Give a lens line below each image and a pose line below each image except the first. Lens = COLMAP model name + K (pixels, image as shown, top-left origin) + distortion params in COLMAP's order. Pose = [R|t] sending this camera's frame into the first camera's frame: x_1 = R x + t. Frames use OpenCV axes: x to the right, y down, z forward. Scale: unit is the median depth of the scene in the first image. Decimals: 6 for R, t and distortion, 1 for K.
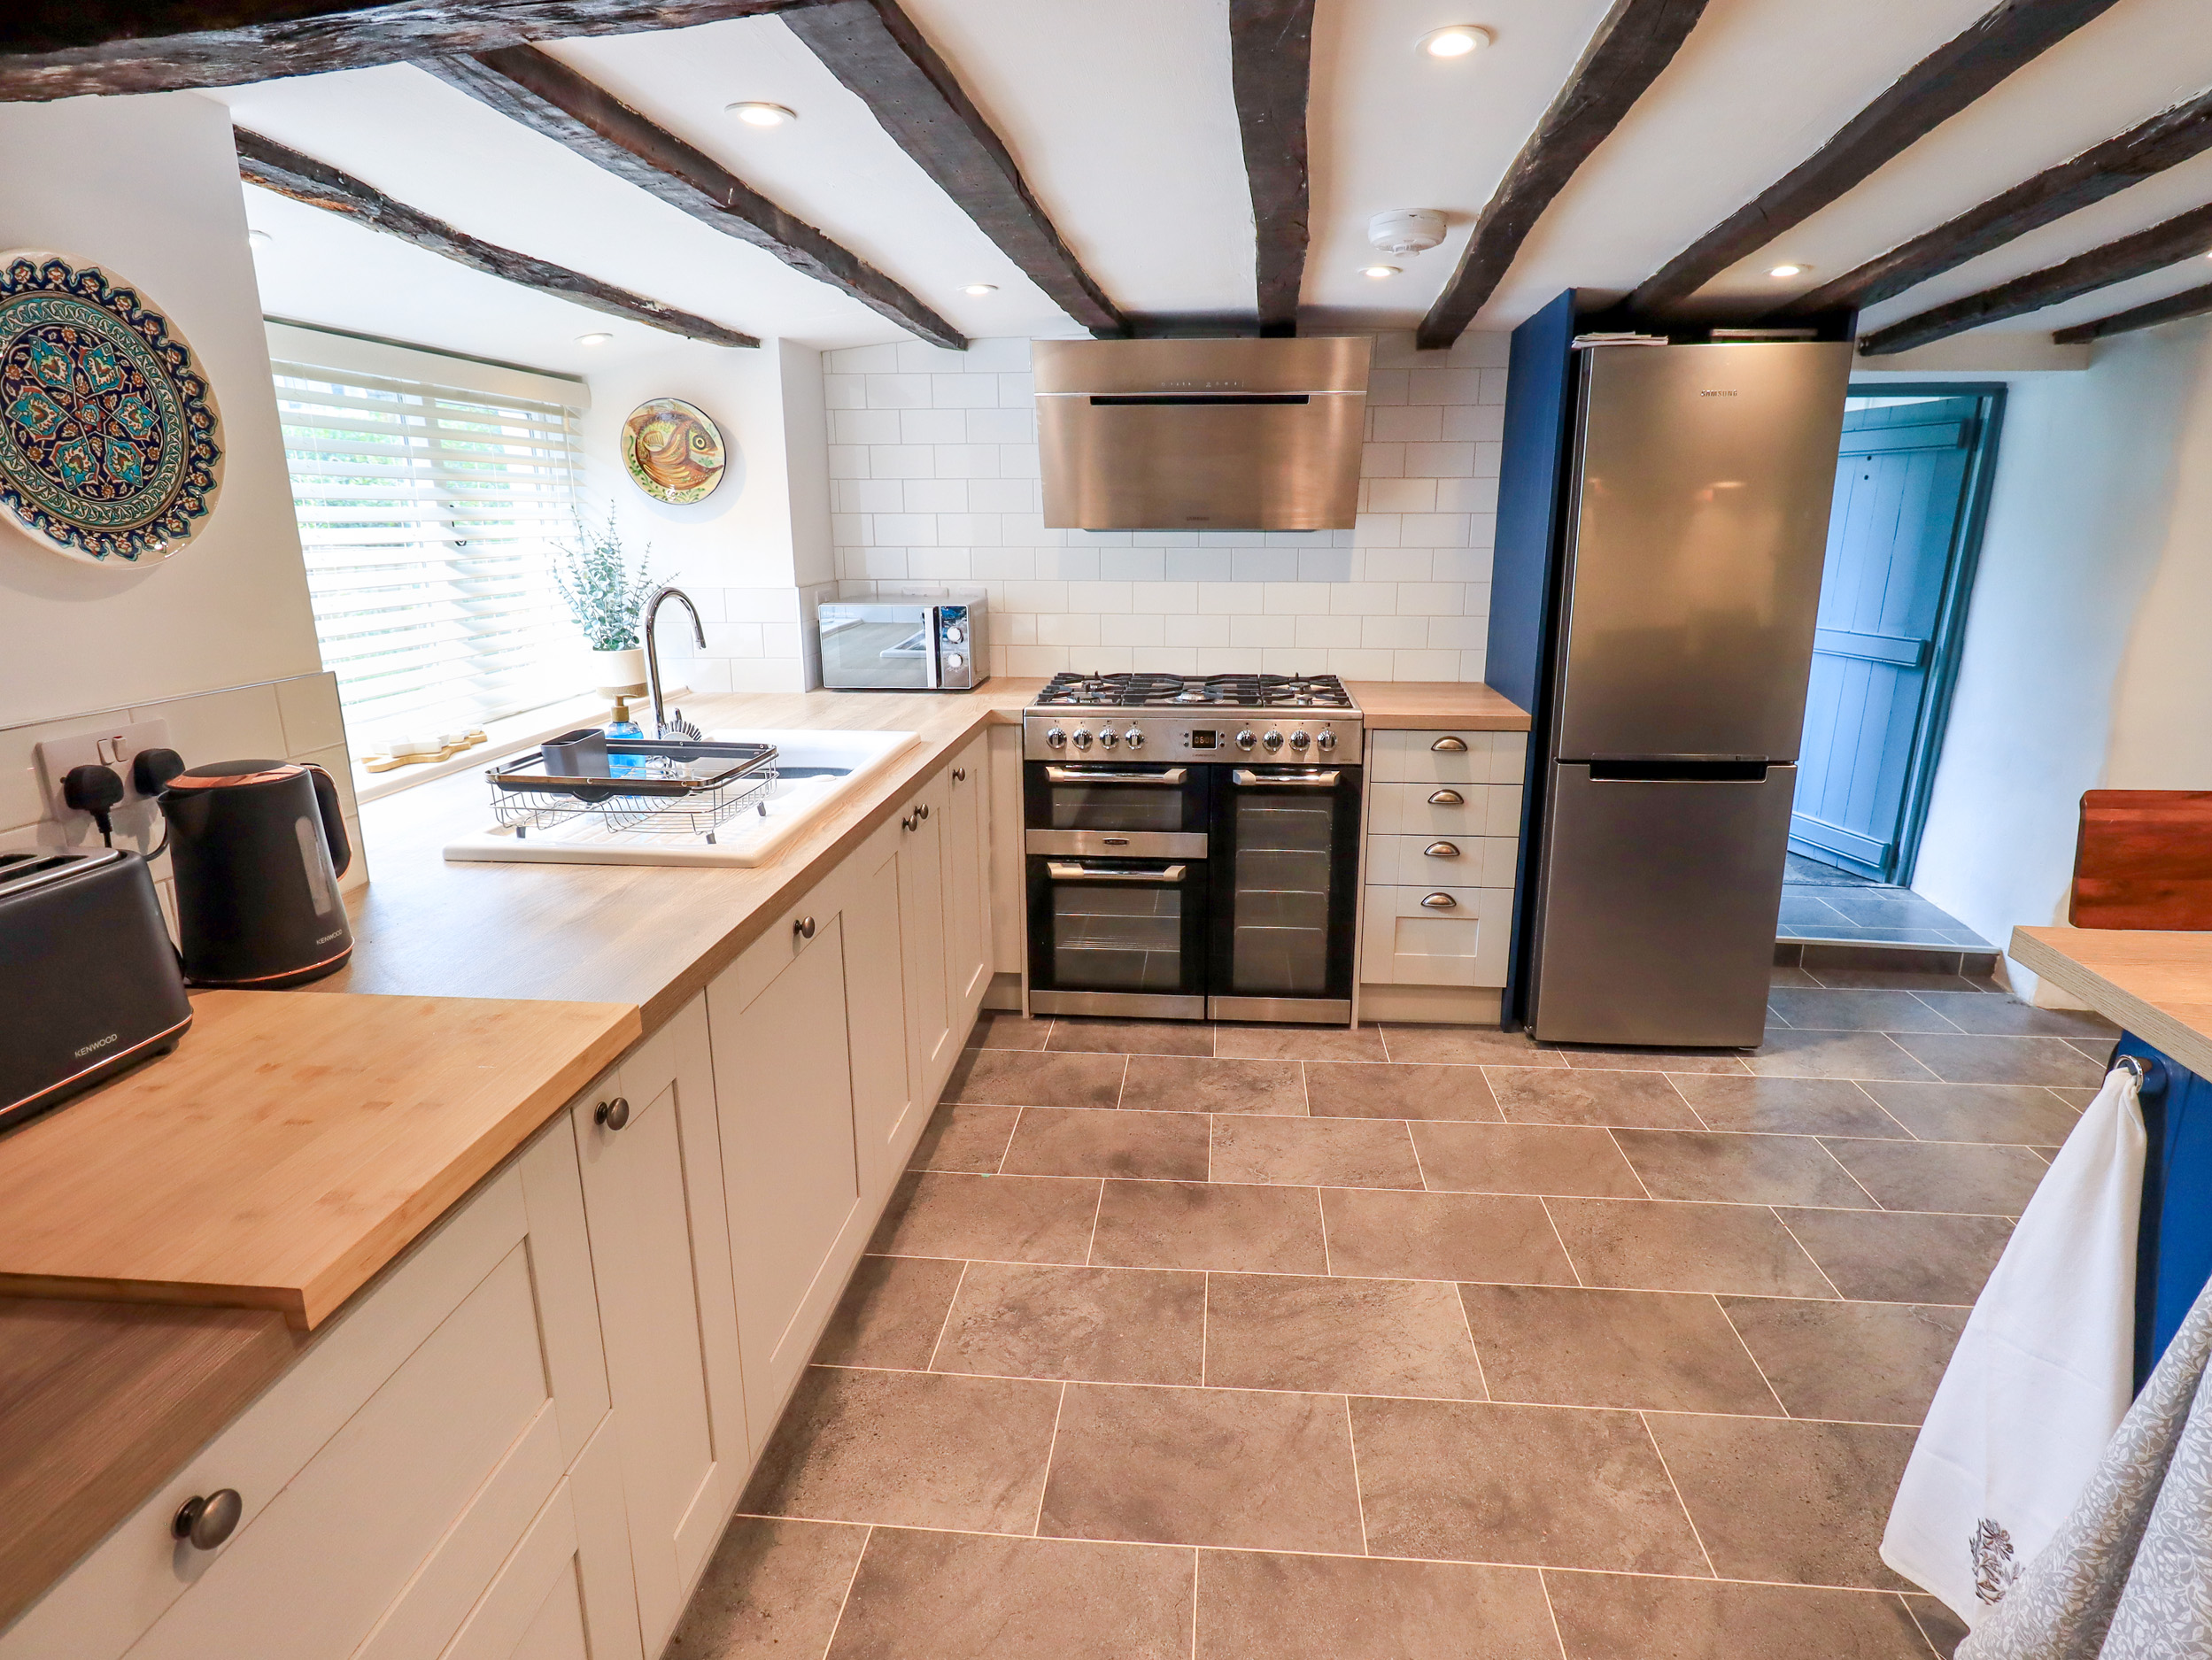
lens RADIAL K [[1166.6, 0, 1130.2], [0, 1166.6, 817.3], [0, 0, 1]] dist [-0.000209, -0.000642]
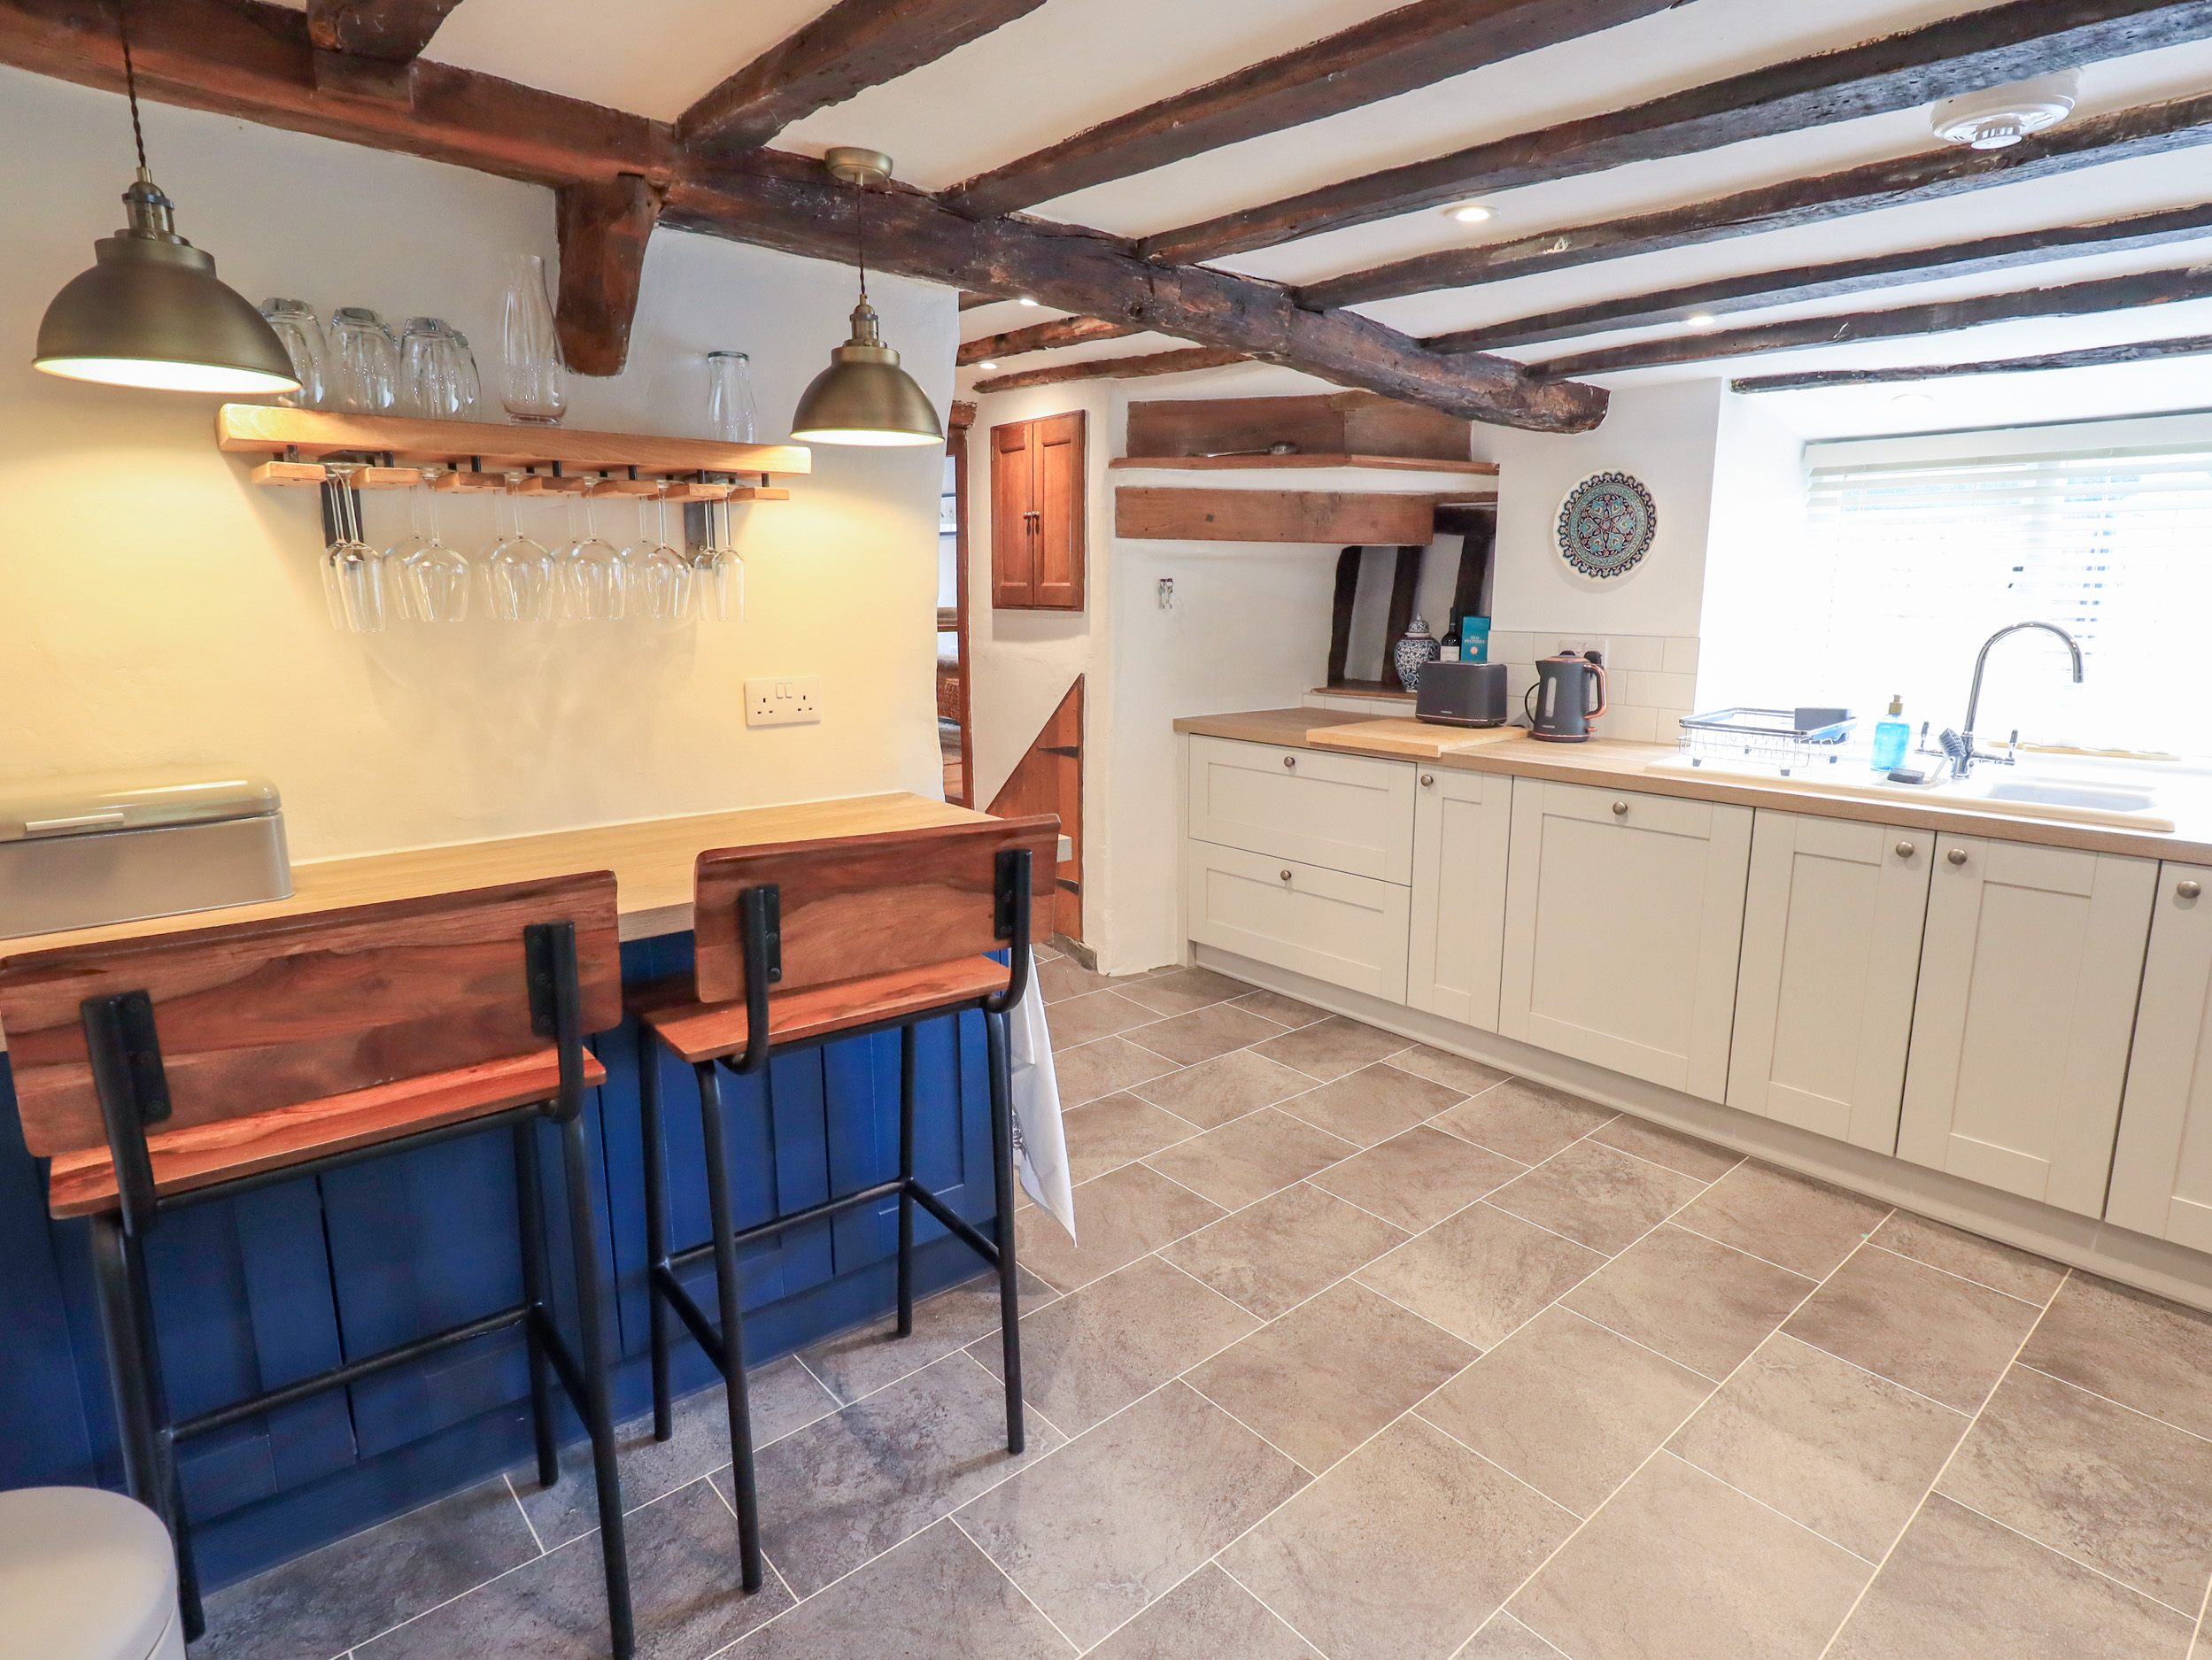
lens RADIAL K [[1201.3, 0, 1109.7], [0, 1201.3, 813.7], [0, 0, 1]] dist [-0.000898, -0.000725]
pose [[-0.699201, 0.142402, -0.700600, 1.139898], [-0.175074, 0.916019, 0.360912, -0.309536], [0.693157, 0.375007, -0.615551, 1.251304]]
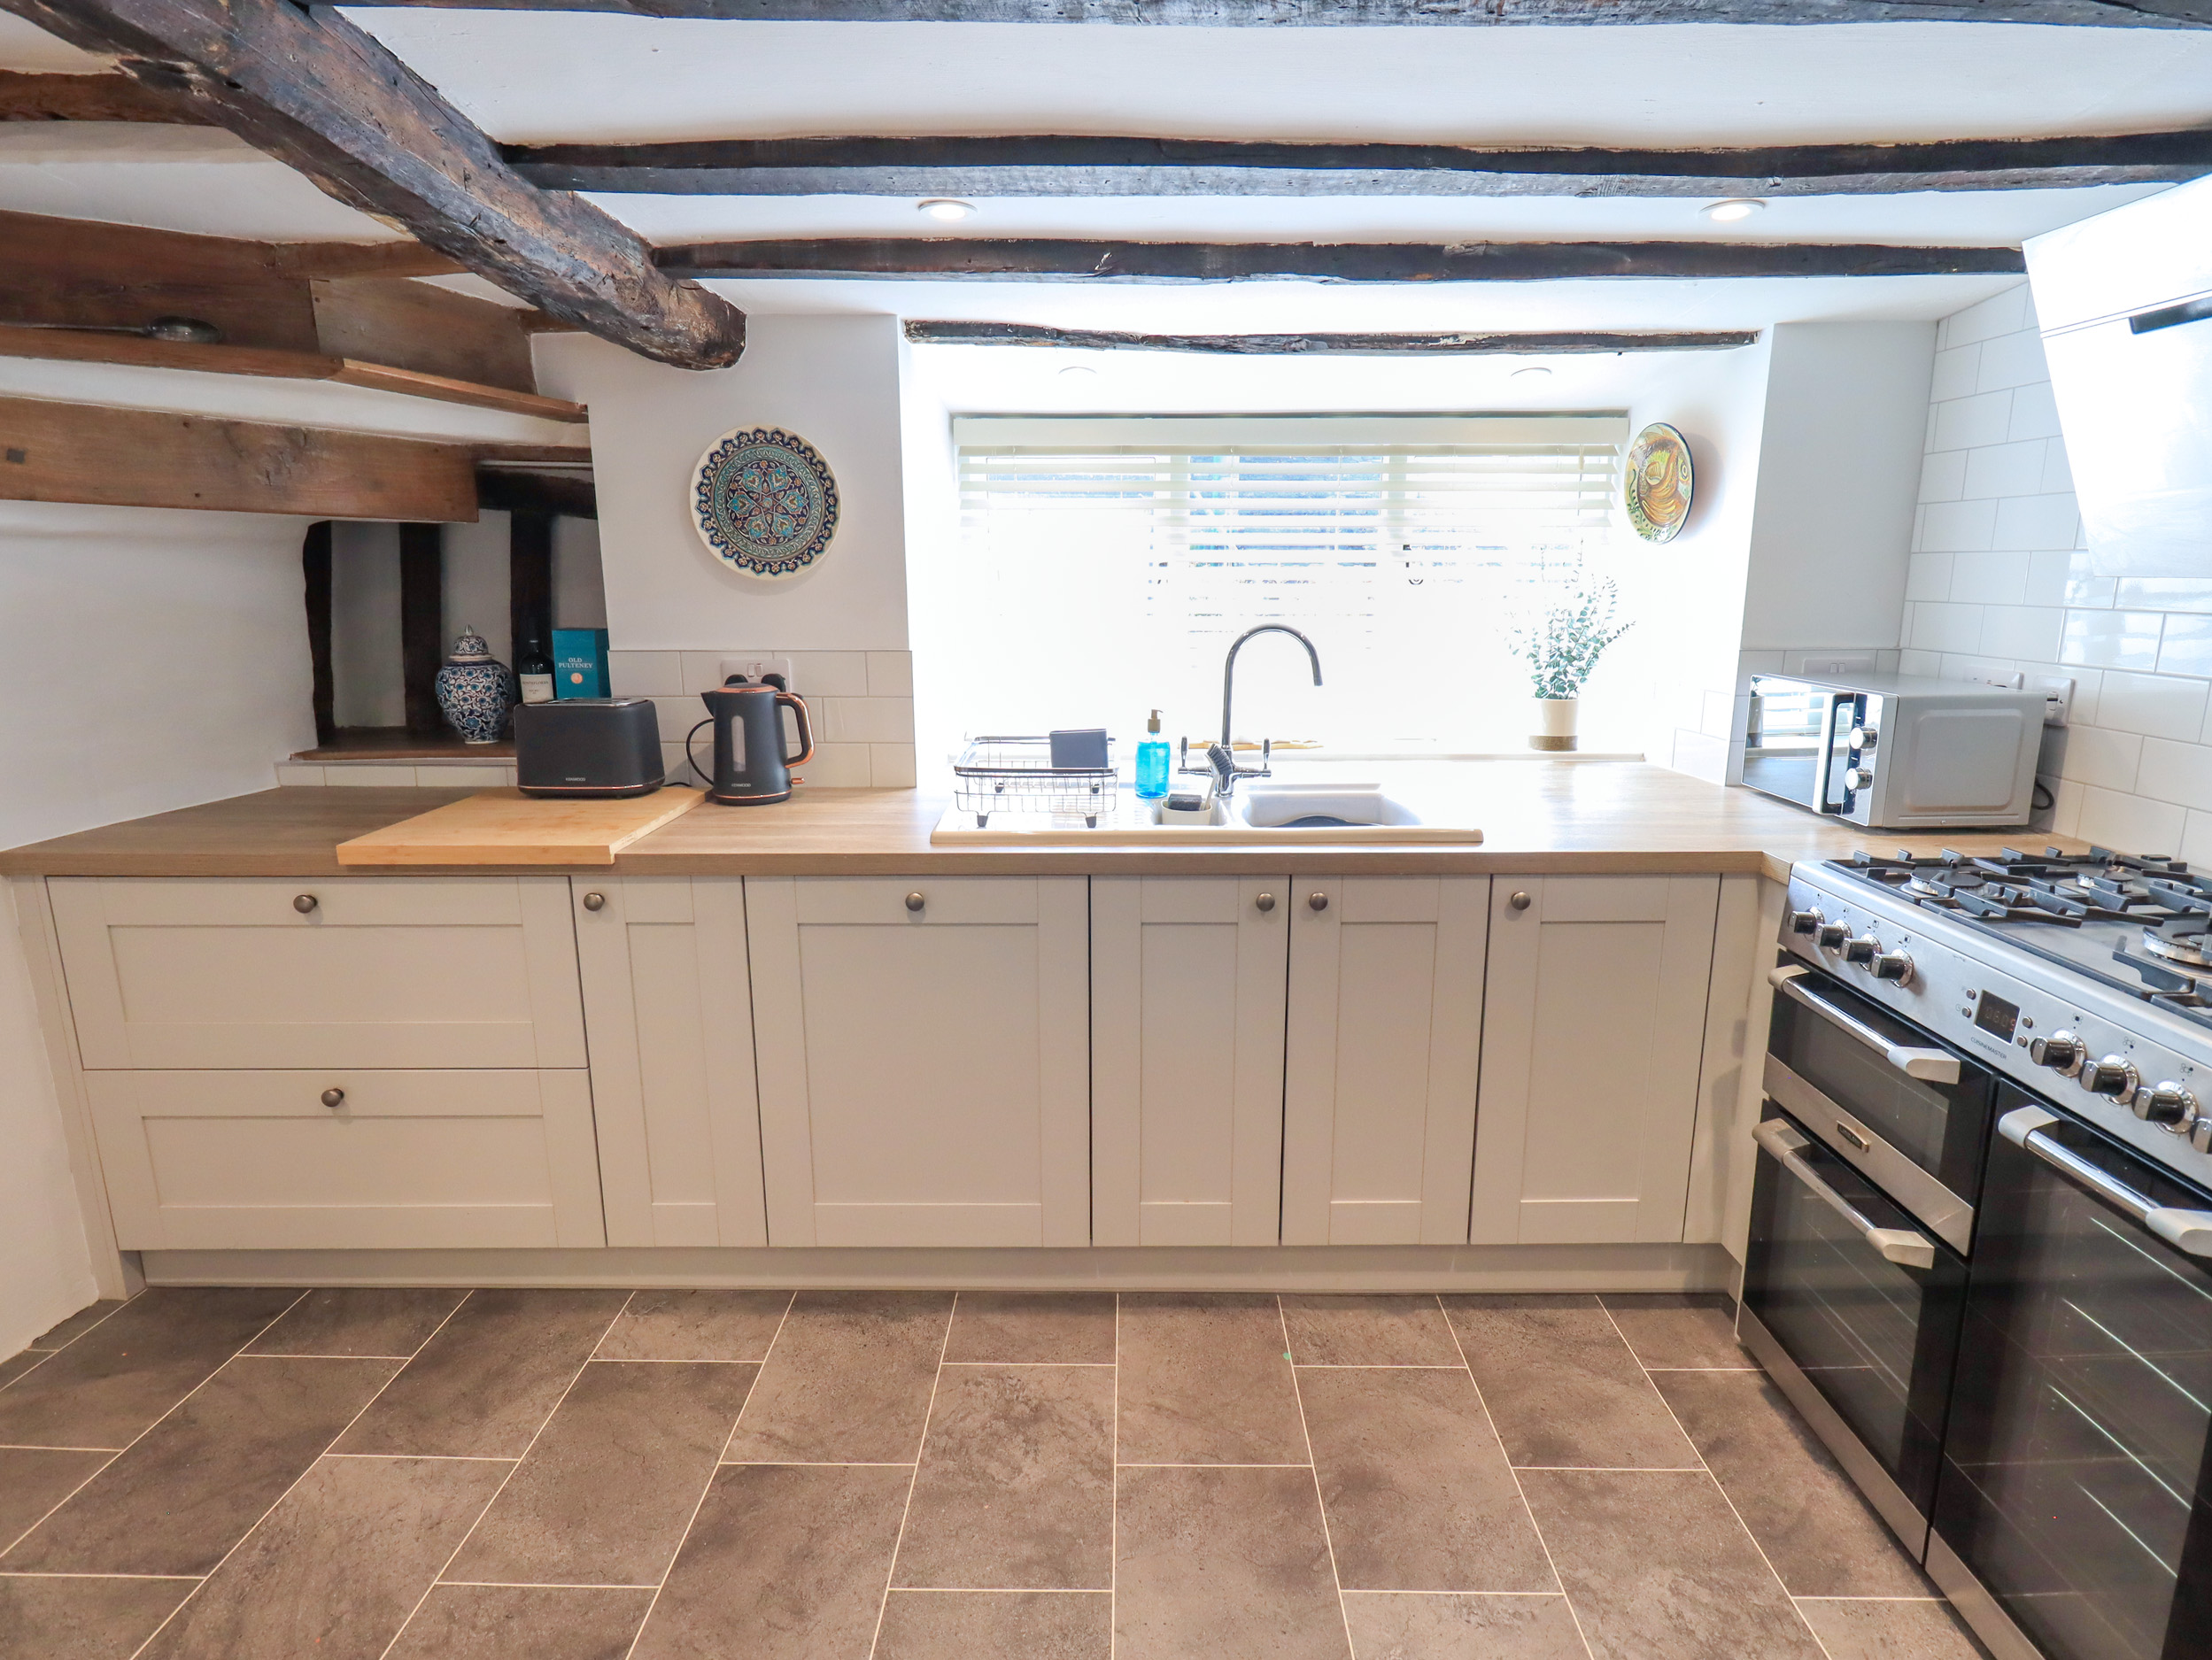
lens RADIAL K [[1169.0, 0, 1129.6], [0, 1169.0, 804.6], [0, 0, 1]] dist [0.002581, 0.000411]
pose [[0.084429, 0.203913, -0.975342, 0.697105], [-0.251954, 0.951397, 0.177097, -0.209523], [0.964049, 0.230789, 0.131702, 0.834644]]
